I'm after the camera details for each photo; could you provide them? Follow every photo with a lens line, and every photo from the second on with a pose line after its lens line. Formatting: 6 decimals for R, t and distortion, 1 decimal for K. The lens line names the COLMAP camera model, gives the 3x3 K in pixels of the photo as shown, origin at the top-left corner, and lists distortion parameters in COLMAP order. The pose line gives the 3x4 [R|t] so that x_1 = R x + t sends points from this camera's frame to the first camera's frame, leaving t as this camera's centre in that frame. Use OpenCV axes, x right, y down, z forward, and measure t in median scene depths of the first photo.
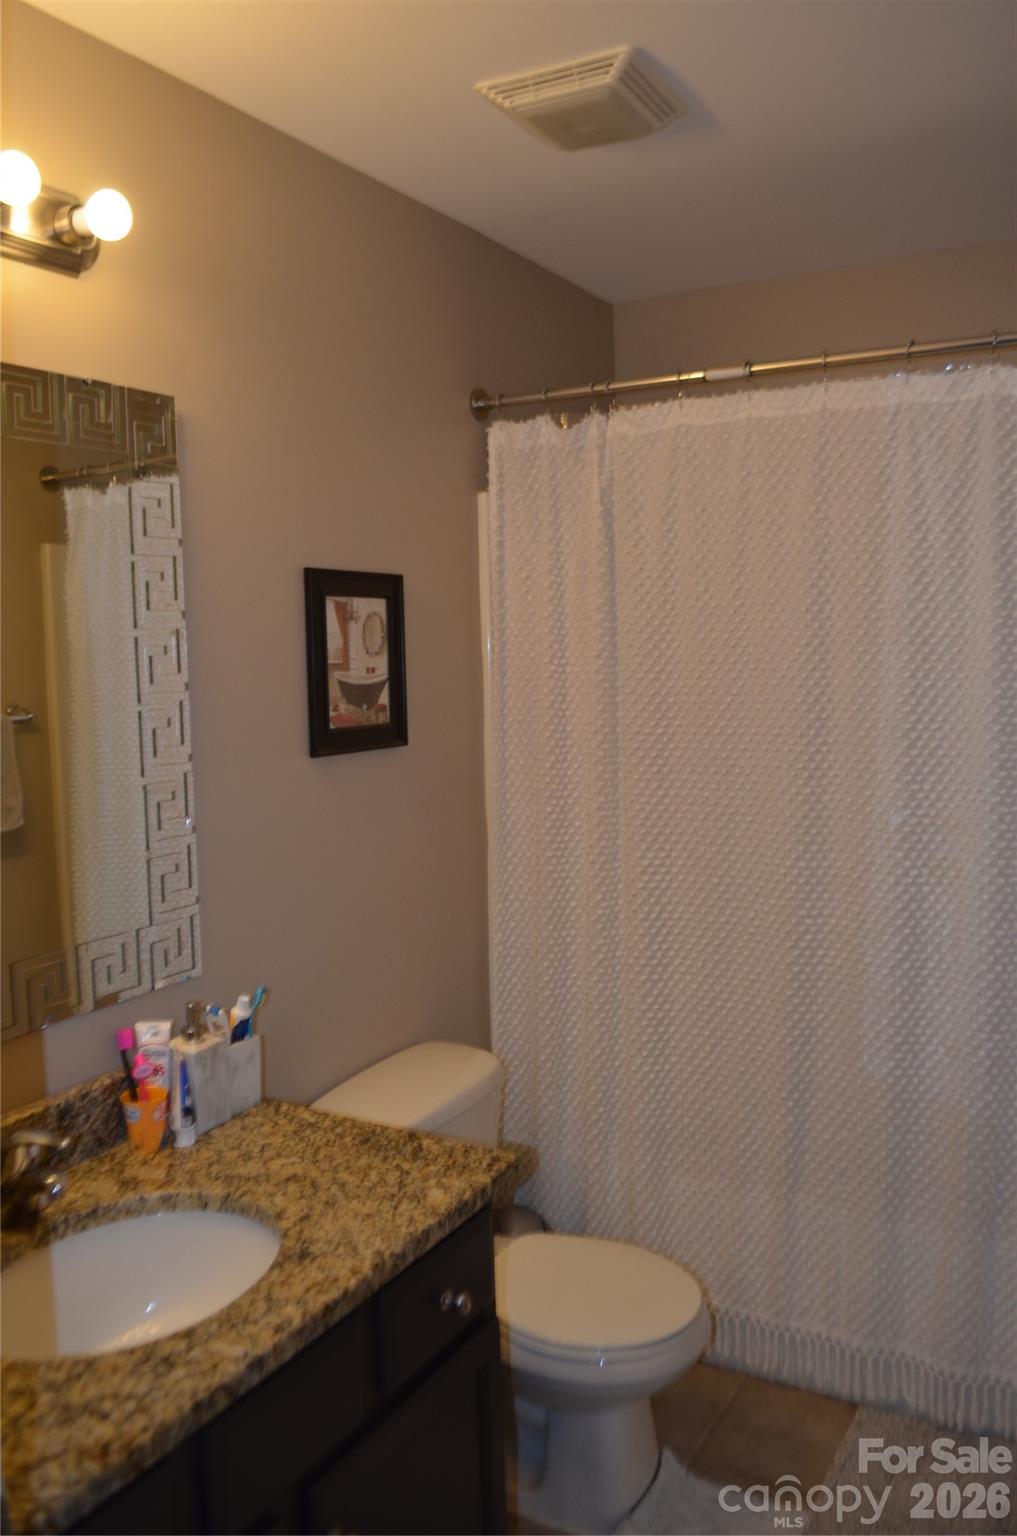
lens RADIAL K [[1207.7, 0, 508.2], [0, 1207.7, 714.7], [0, 0, 1]] dist [-0.085769, 0.000536]
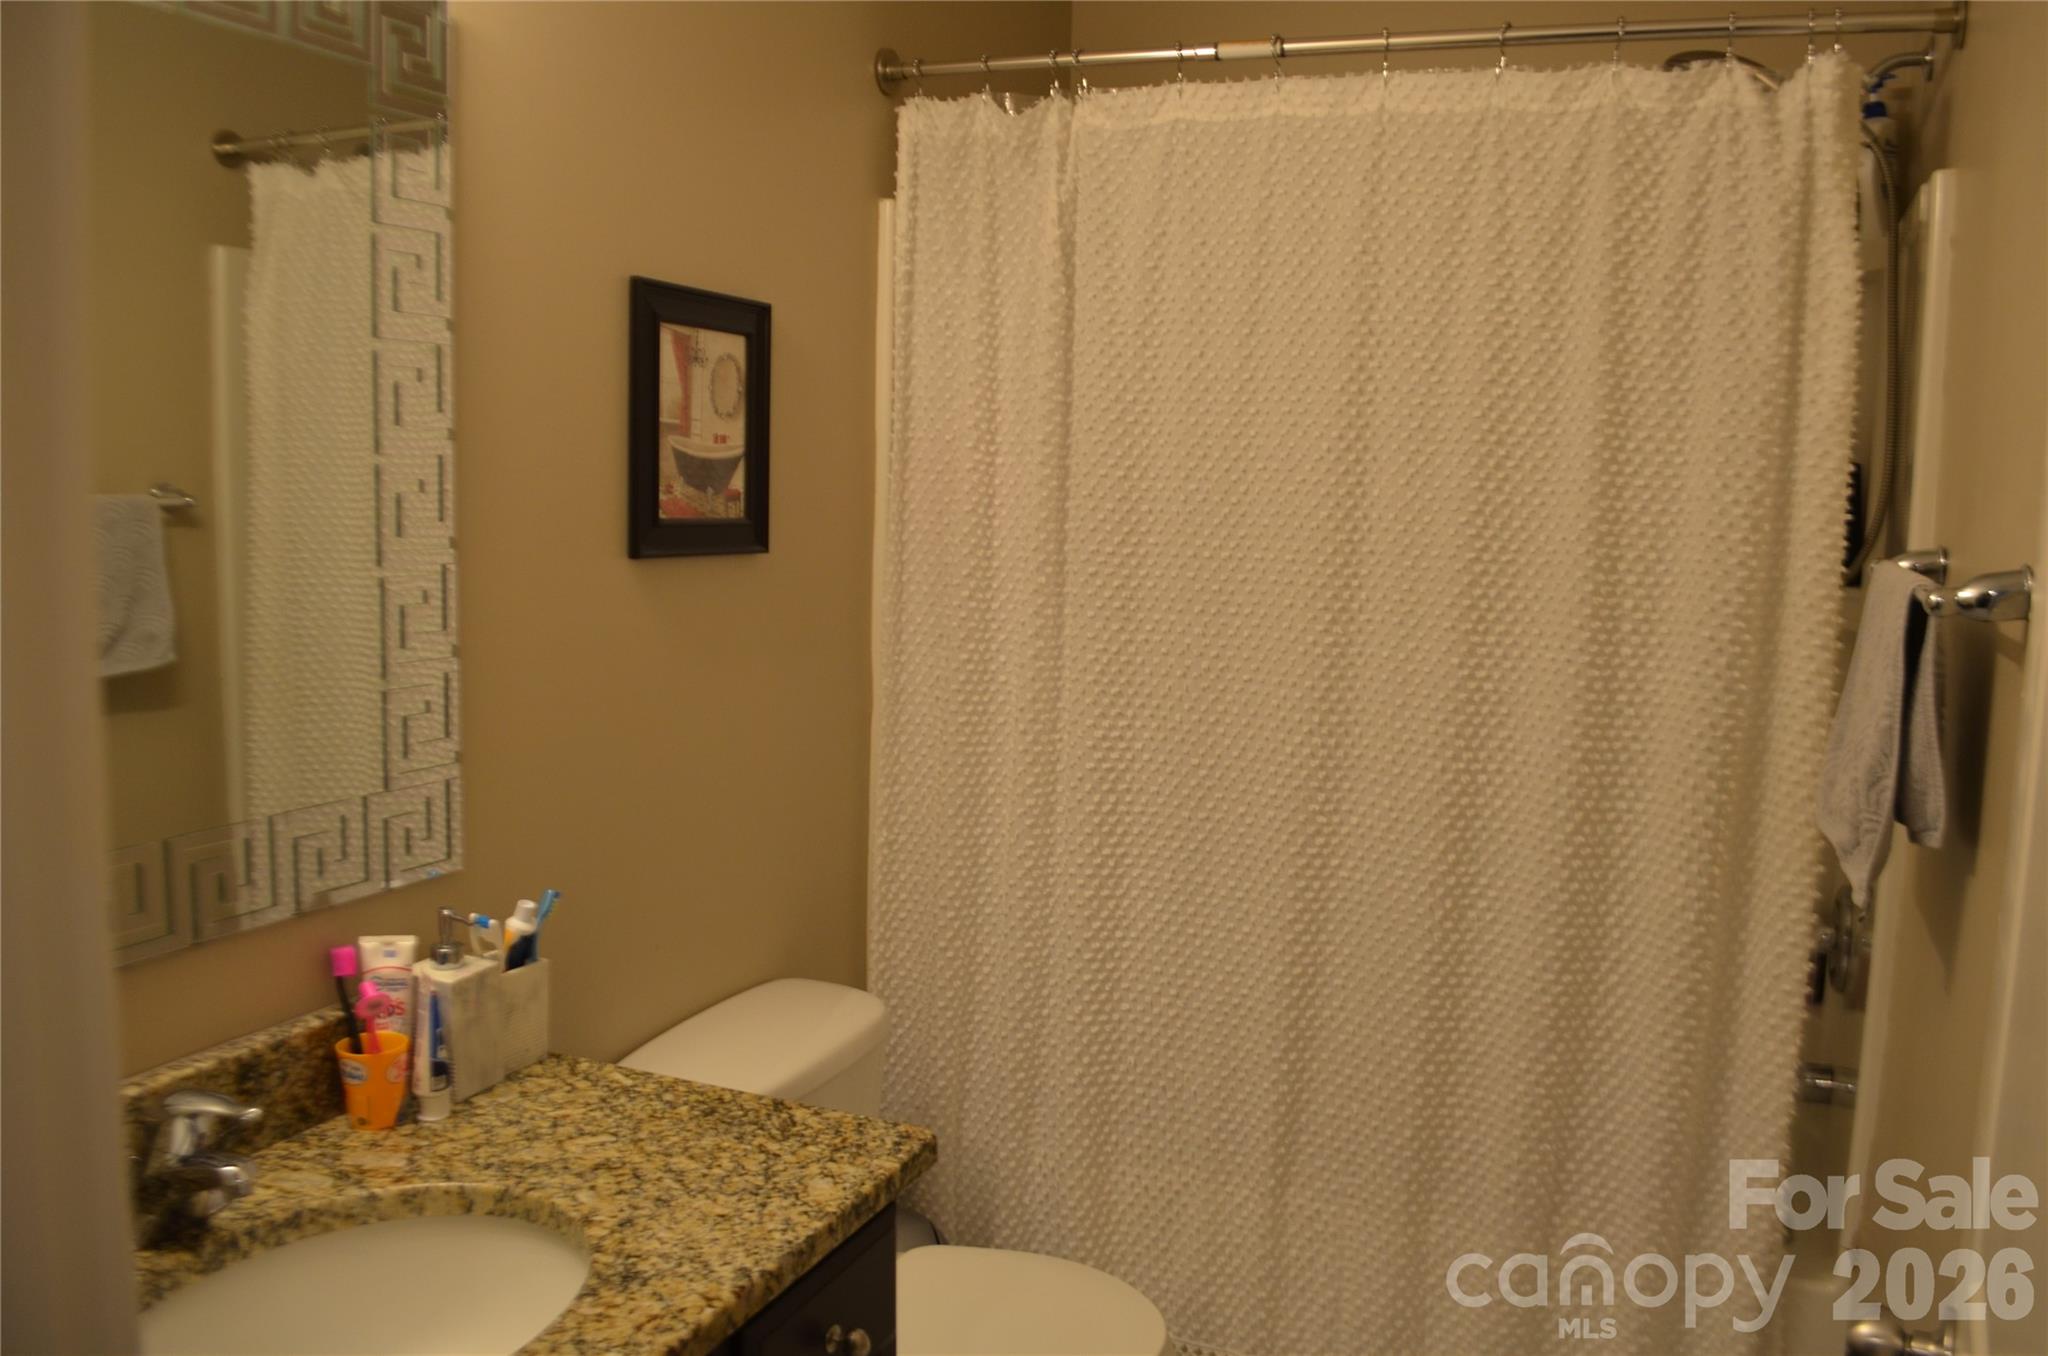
lens RADIAL K [[1585.3, 0, 1083.3], [0, 1585.3, 678.9], [0, 0, 1]] dist [-0.081981, -0.000570]
pose [[0.987172, 0.036221, 0.155499, -0.046156], [-0.045468, 0.997376, 0.056331, 0.040435], [-0.153051, -0.062678, 0.986229, 0.079345]]
